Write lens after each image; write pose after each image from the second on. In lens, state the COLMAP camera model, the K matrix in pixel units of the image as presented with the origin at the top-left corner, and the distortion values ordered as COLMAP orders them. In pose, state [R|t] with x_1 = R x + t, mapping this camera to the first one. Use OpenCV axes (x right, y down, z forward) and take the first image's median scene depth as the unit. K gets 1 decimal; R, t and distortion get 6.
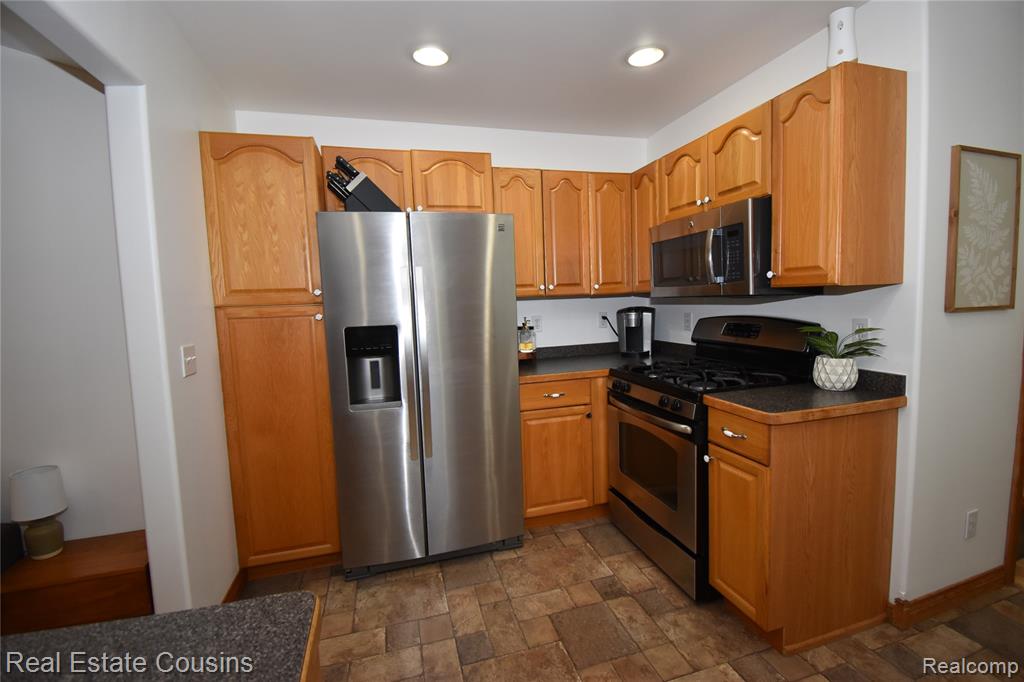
lens RADIAL K [[448.2, 0, 517.2], [0, 448.2, 337.8], [0, 0, 1]] dist [0.020672, -0.025767]
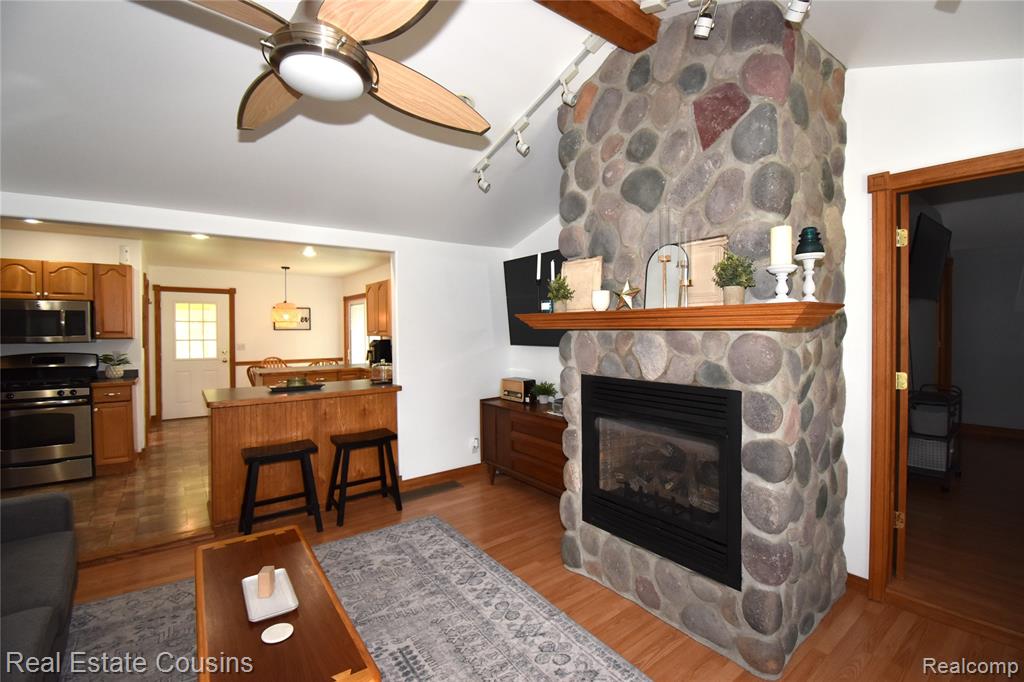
lens RADIAL K [[448.2, 0, 517.2], [0, 448.2, 337.8], [0, 0, 1]] dist [0.020672, -0.025767]
pose [[-0.360324, 0.023688, 0.932527, -2.358337], [0.099568, 0.994943, 0.013199, 0.074105], [-0.927498, 0.097606, -0.360860, -0.224875]]
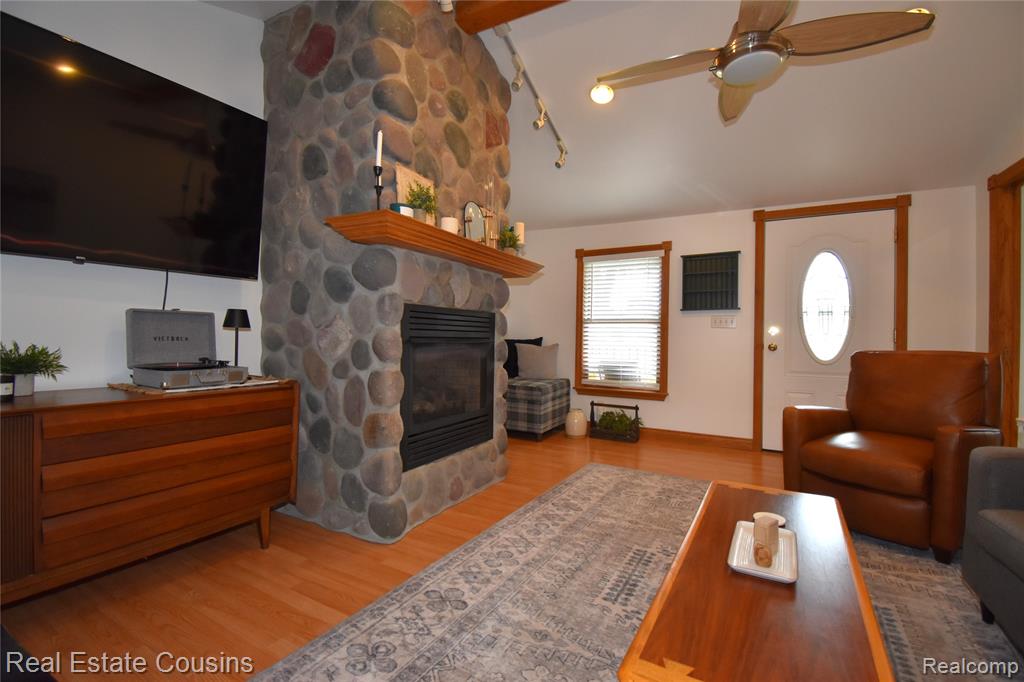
lens RADIAL K [[448.2, 0, 517.2], [0, 448.2, 337.8], [0, 0, 1]] dist [0.020672, -0.025767]
pose [[-0.708016, 0.031594, -0.705489, -0.558826], [-0.046033, 0.994809, 0.090750, 0.191016], [0.704694, 0.096728, -0.702887, 0.152883]]
